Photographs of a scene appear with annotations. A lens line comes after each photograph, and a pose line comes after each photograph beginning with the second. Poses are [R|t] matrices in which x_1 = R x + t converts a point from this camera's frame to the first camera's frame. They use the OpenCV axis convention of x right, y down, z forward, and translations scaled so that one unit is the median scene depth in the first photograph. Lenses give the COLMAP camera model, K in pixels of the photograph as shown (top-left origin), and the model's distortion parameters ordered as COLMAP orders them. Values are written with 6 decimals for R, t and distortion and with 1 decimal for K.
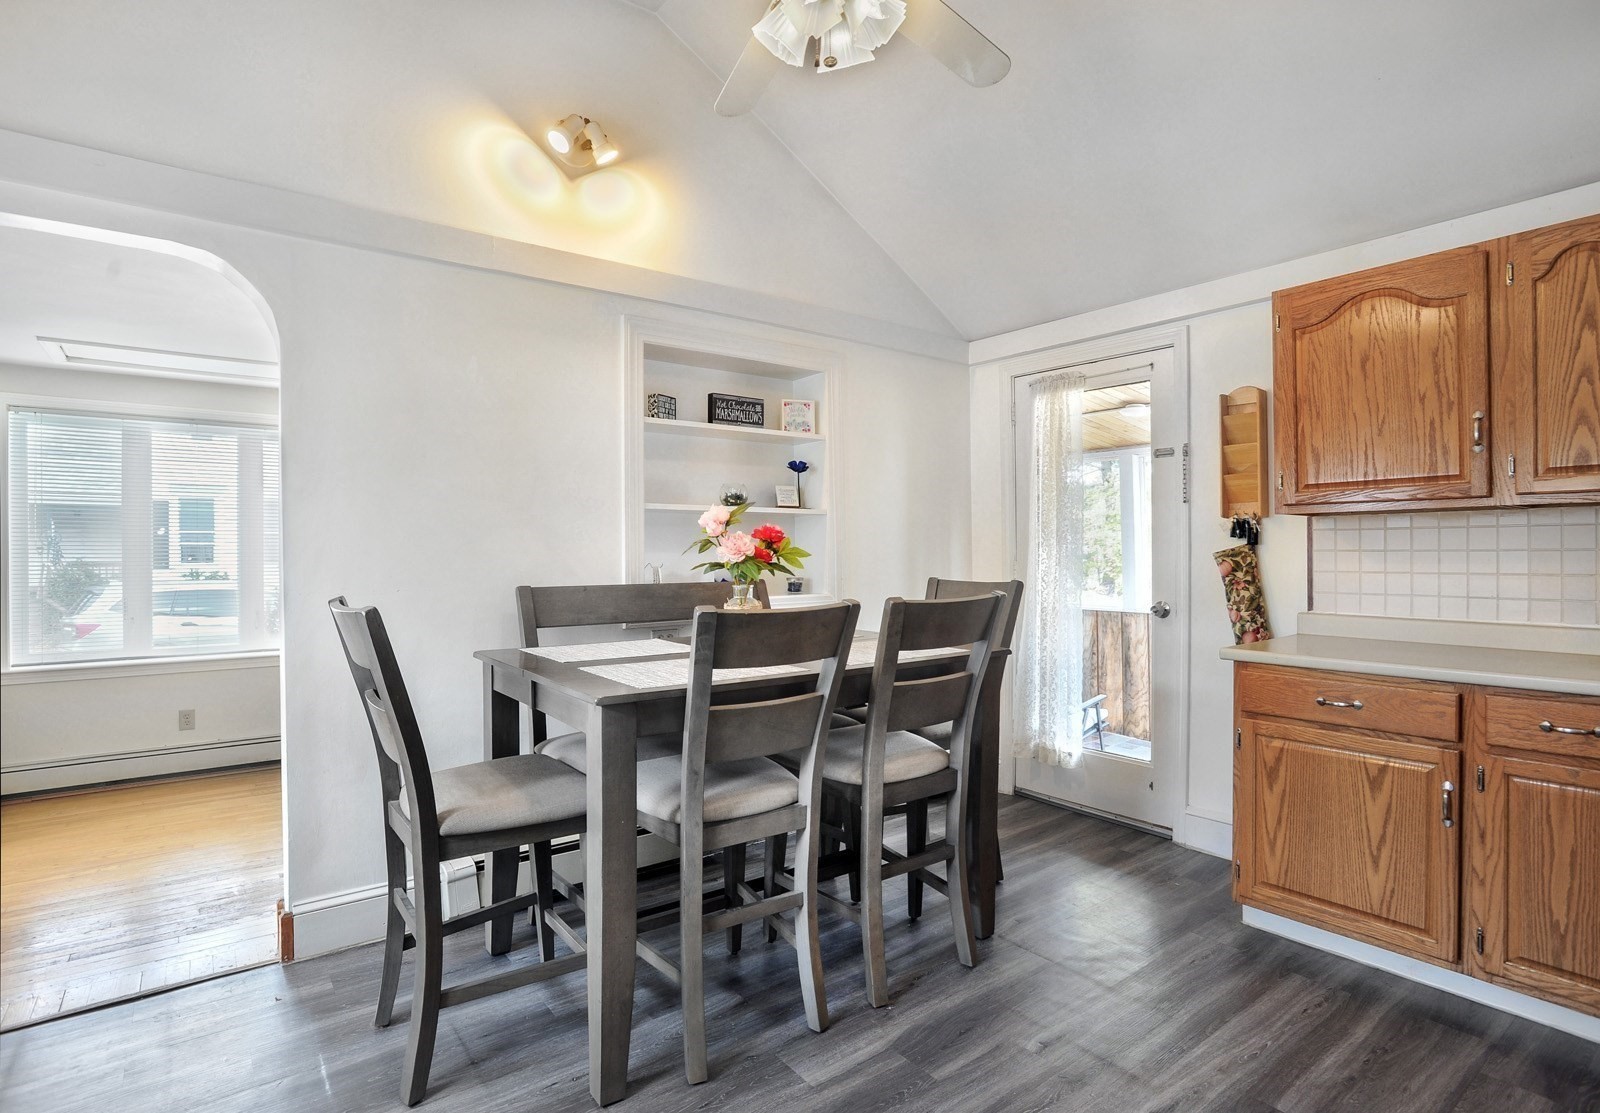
lens RADIAL K [[818.9, 0, 797.5], [0, 818.9, 549.7], [0, 0, 1]] dist [-0.051071, 0.023958]
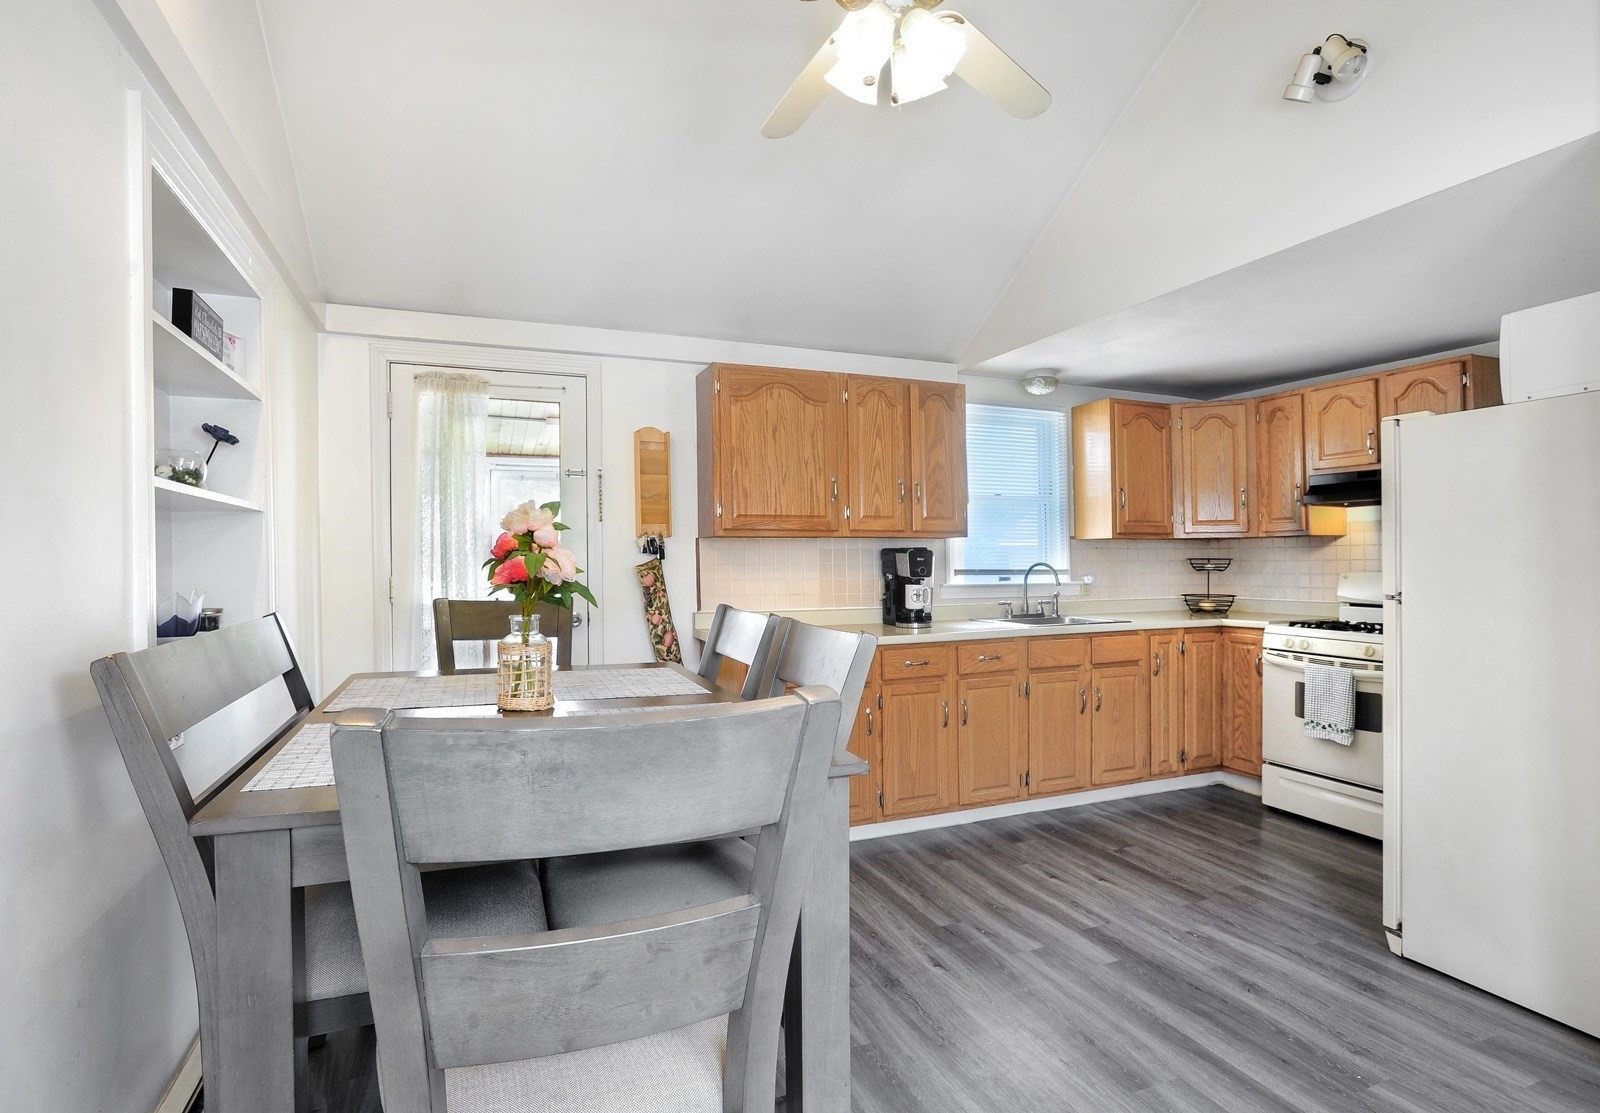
lens RADIAL K [[836.7, 0, 768.9], [0, 836.7, 527.9], [0, 0, 1]] dist [-0.093309, 0.046798]
pose [[0.283438, 0.036087, 0.958311, -0.723489], [0.000769, 0.999283, -0.037858, -0.007037], [-0.958990, 0.011468, 0.283207, 0.602515]]
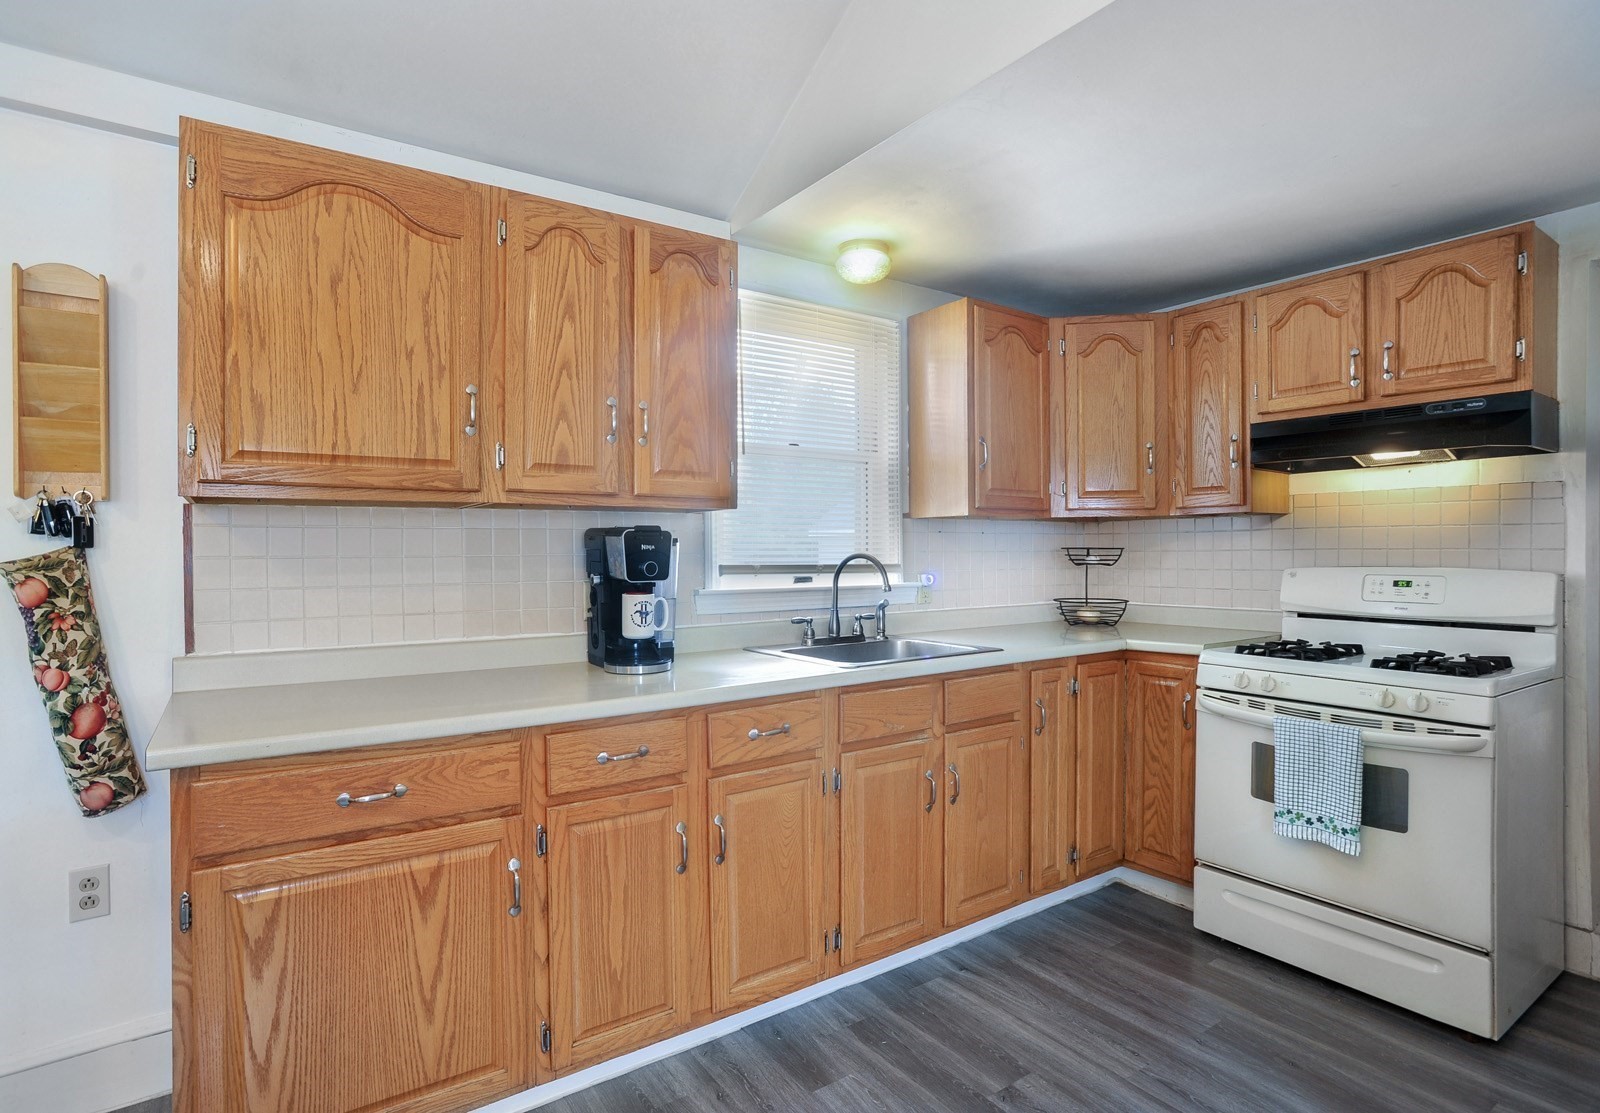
lens RADIAL K [[821.1, 0, 781.6], [0, 821.1, 544.9], [0, 0, 1]] dist [-0.040286, 0.012415]
pose [[0.054360, 0.006992, 0.998497, 0.039261], [0.002522, 0.999971, -0.007140, -0.003525], [-0.998518, 0.002907, 0.054341, 0.591972]]
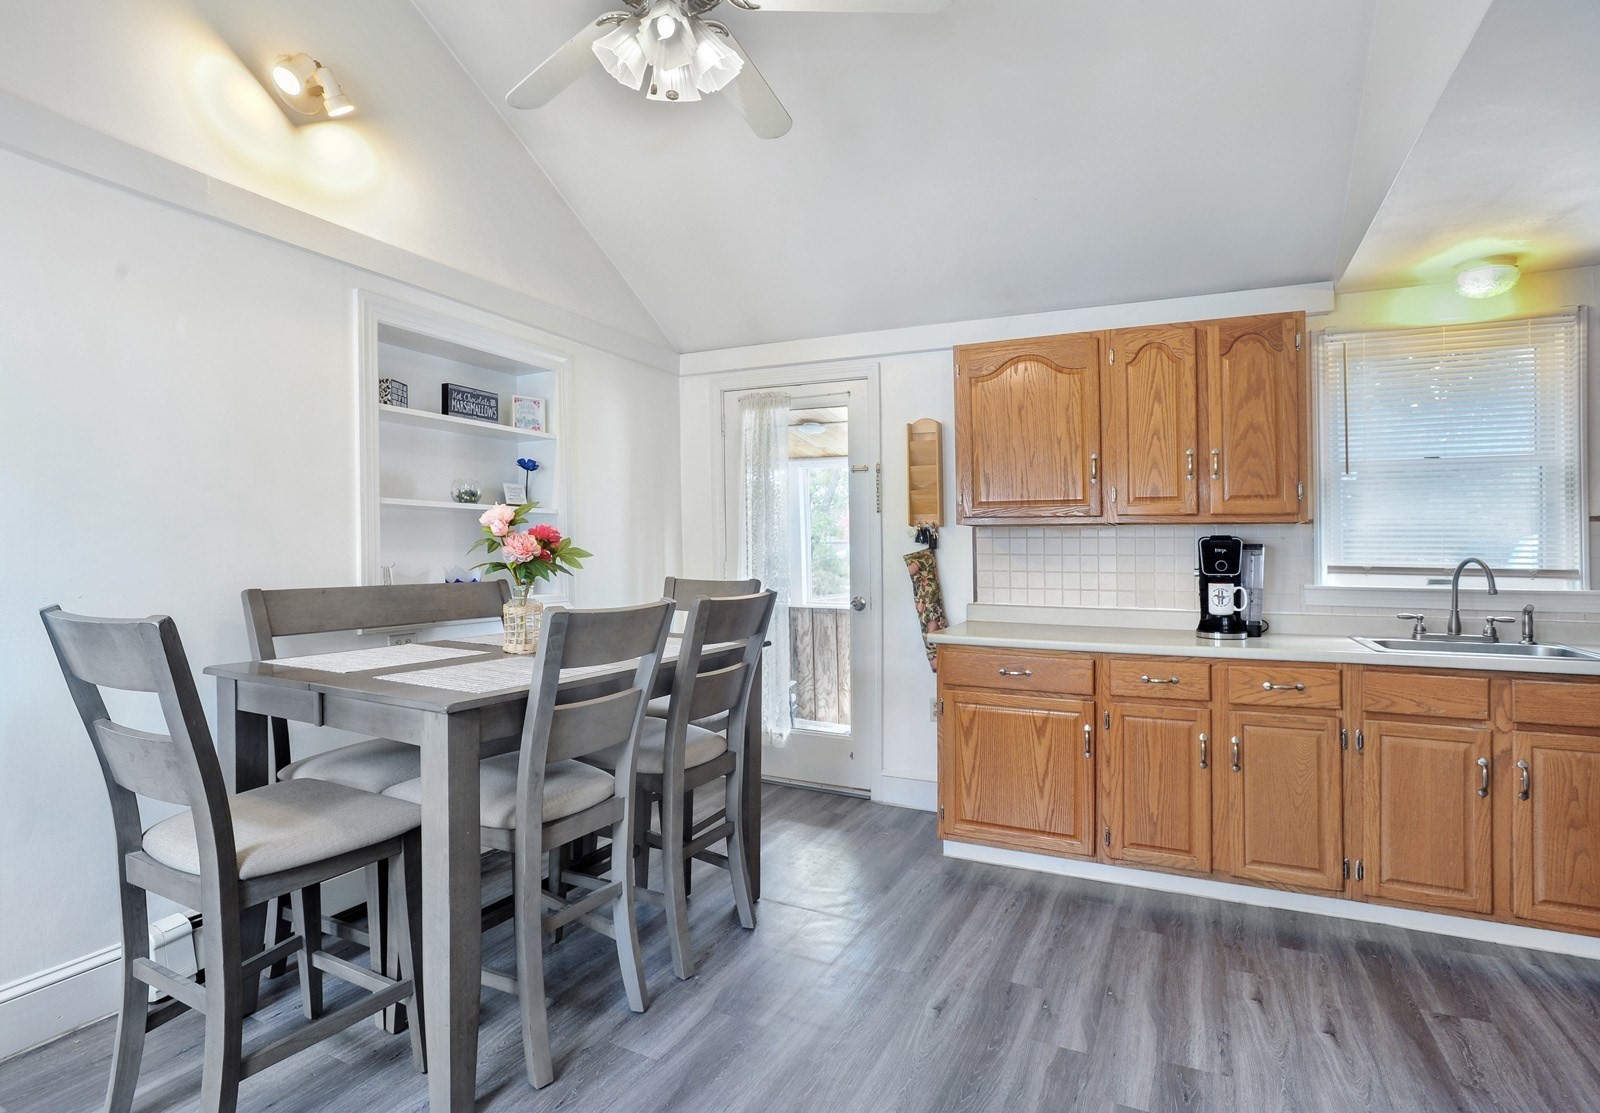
lens RADIAL K [[821.1, 0, 781.6], [0, 821.1, 544.9], [0, 0, 1]] dist [-0.040286, 0.012415]
pose [[0.899931, 0.011149, 0.435890, -0.225297], [-0.008896, 0.999934, -0.007209, -0.001483], [-0.435942, 0.002610, 0.899971, -0.021420]]
